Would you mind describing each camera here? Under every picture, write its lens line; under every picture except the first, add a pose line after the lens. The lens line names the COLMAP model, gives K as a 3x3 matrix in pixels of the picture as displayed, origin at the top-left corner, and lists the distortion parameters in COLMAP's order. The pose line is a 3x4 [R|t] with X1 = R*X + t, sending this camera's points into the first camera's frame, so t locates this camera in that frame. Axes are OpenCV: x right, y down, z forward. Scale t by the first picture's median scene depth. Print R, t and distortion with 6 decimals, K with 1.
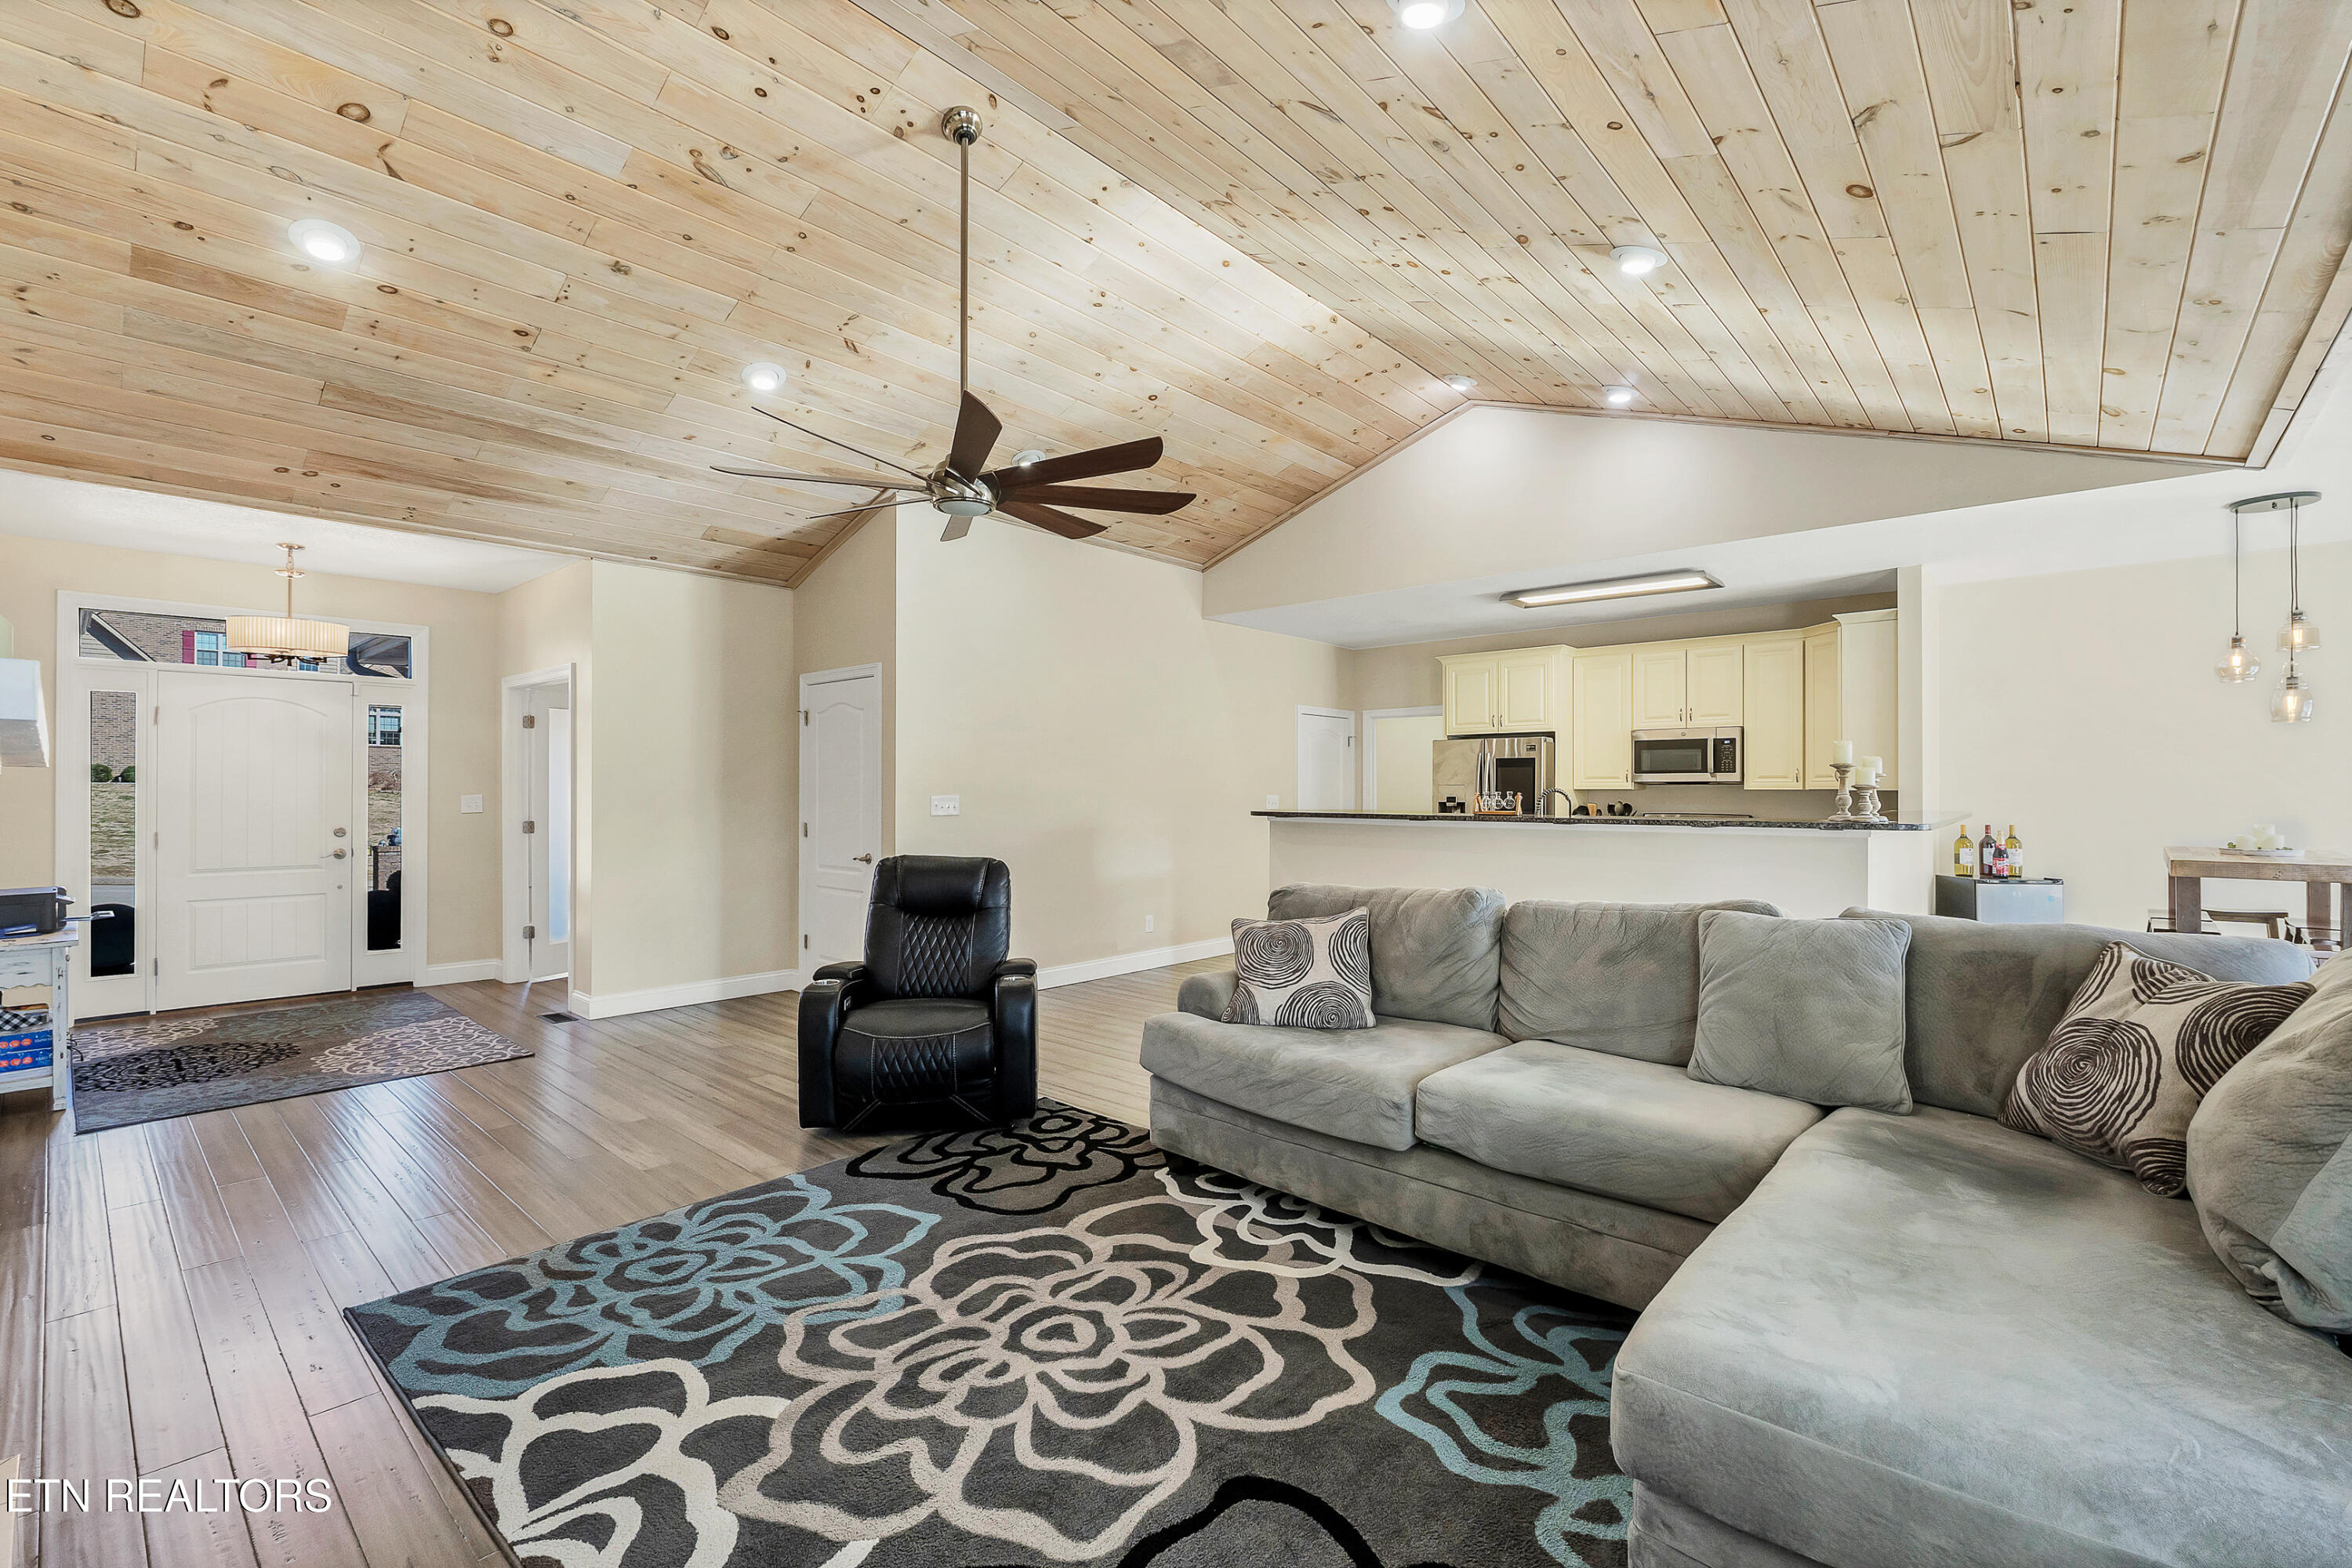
lens RADIAL K [[1012.5, 0, 1148.9], [0, 1012.5, 787.2], [0, 0, 1]] dist [0.027212, 0.000107]
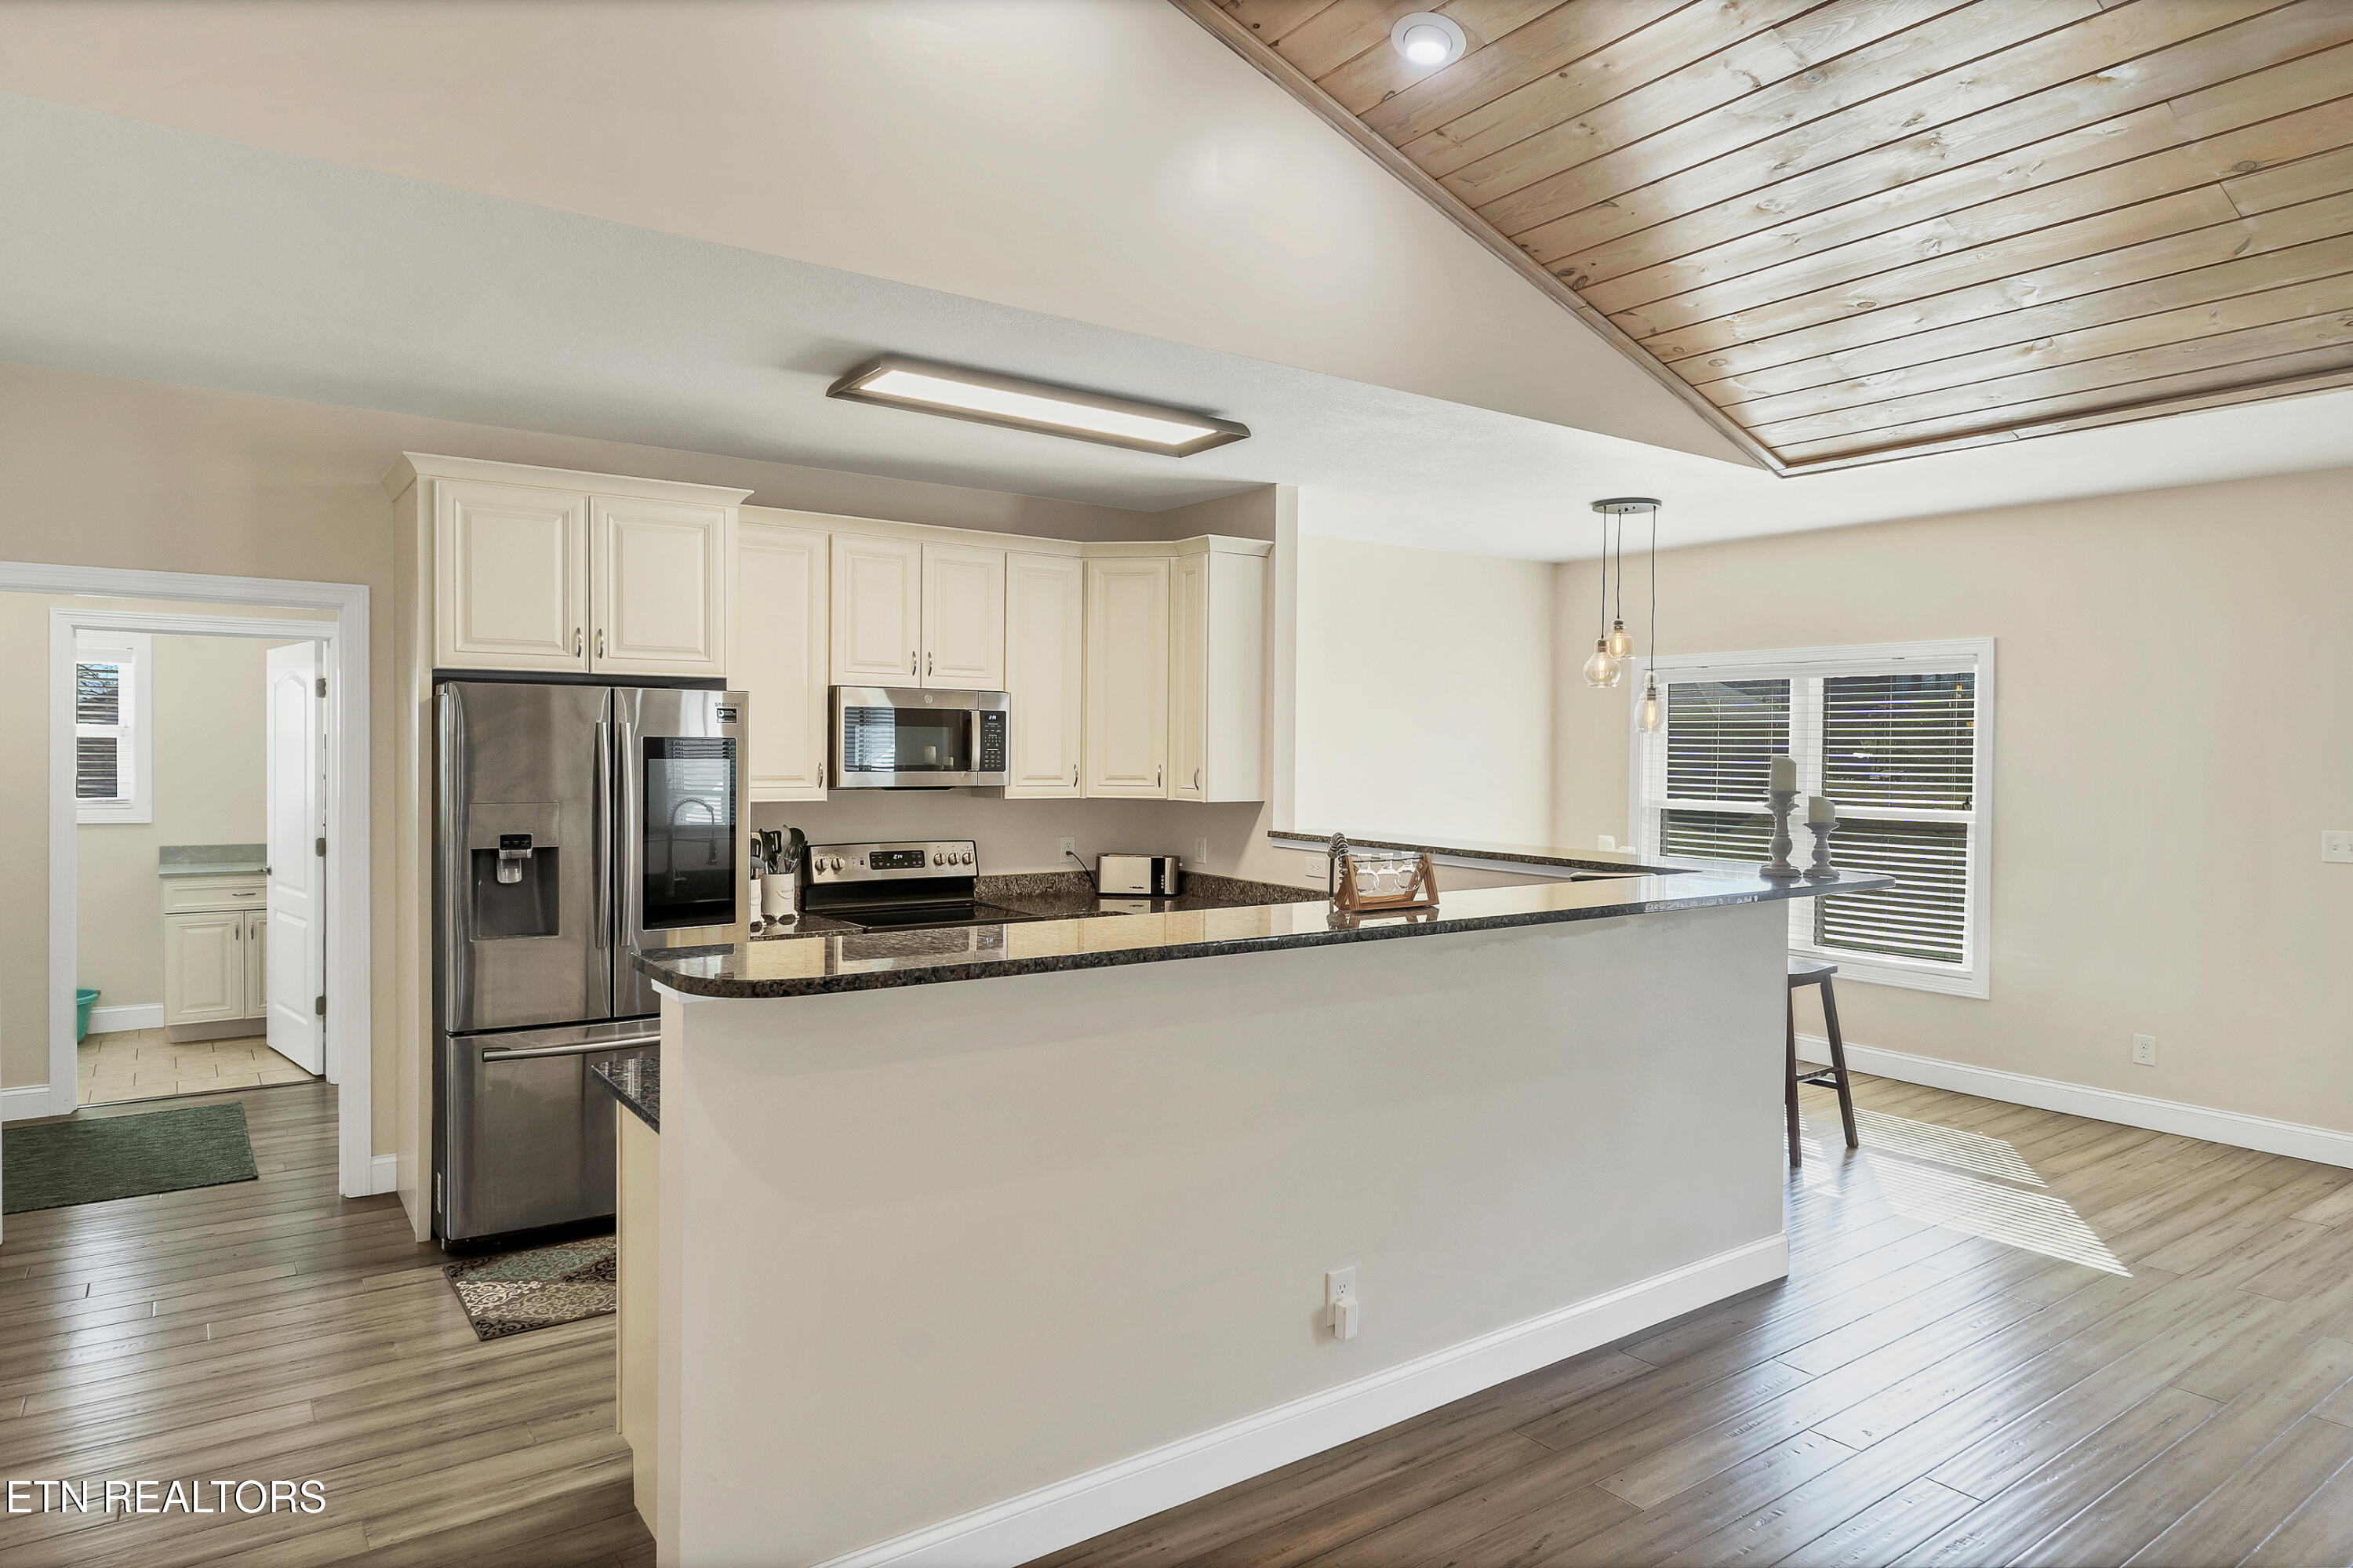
lens RADIAL K [[1419.0, 0, 1135.2], [0, 1419.0, 759.5], [0, 0, 1]] dist [-0.027846, -0.000646]
pose [[0.226598, -0.002387, 0.973985, -0.455256], [-0.009802, 0.999941, 0.004731, -0.063379], [-0.973939, -0.010619, 0.226561, 1.826937]]
